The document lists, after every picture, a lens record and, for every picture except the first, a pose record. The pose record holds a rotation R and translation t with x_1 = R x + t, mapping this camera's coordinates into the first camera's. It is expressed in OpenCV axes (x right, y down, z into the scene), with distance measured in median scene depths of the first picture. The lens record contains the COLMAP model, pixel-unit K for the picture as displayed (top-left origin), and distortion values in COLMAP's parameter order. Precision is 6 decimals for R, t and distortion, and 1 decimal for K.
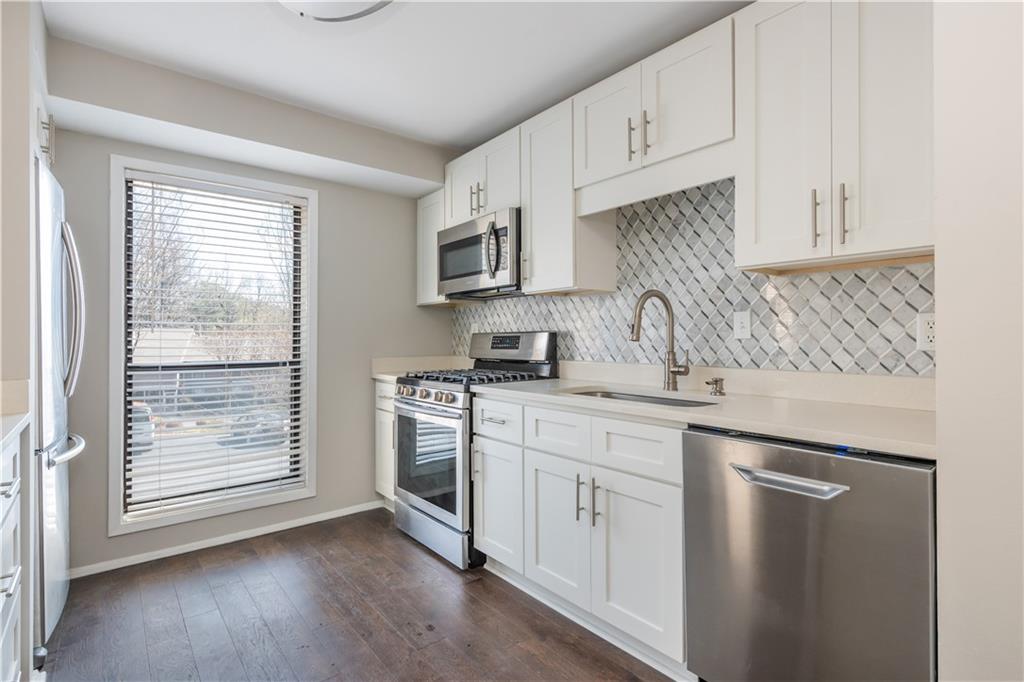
lens RADIAL K [[497.0, 0, 506.6], [0, 497.0, 336.3], [0, 0, 1]] dist [0.011338, -0.007811]
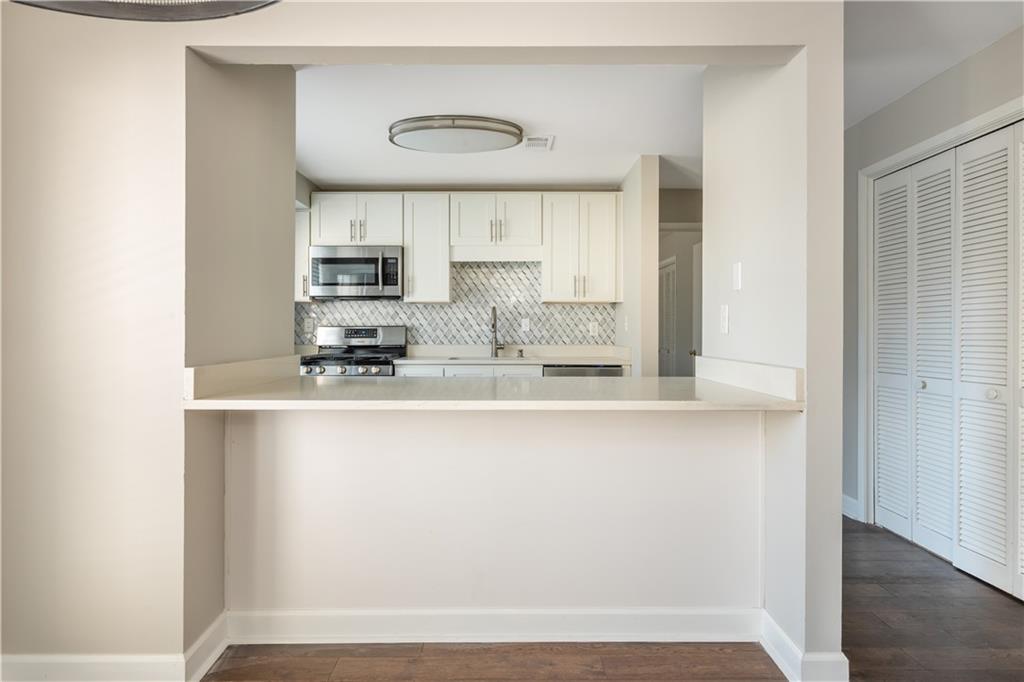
lens RADIAL K [[553.7, 0, 498.9], [0, 553.7, 327.6], [0, 0, 1]] dist [0.004697, 0.000301]
pose [[0.617615, 0.004512, 0.786468, -1.198821], [-0.006074, 0.999981, -0.000968, -0.006027], [-0.786457, -0.004179, 0.617631, -0.314241]]
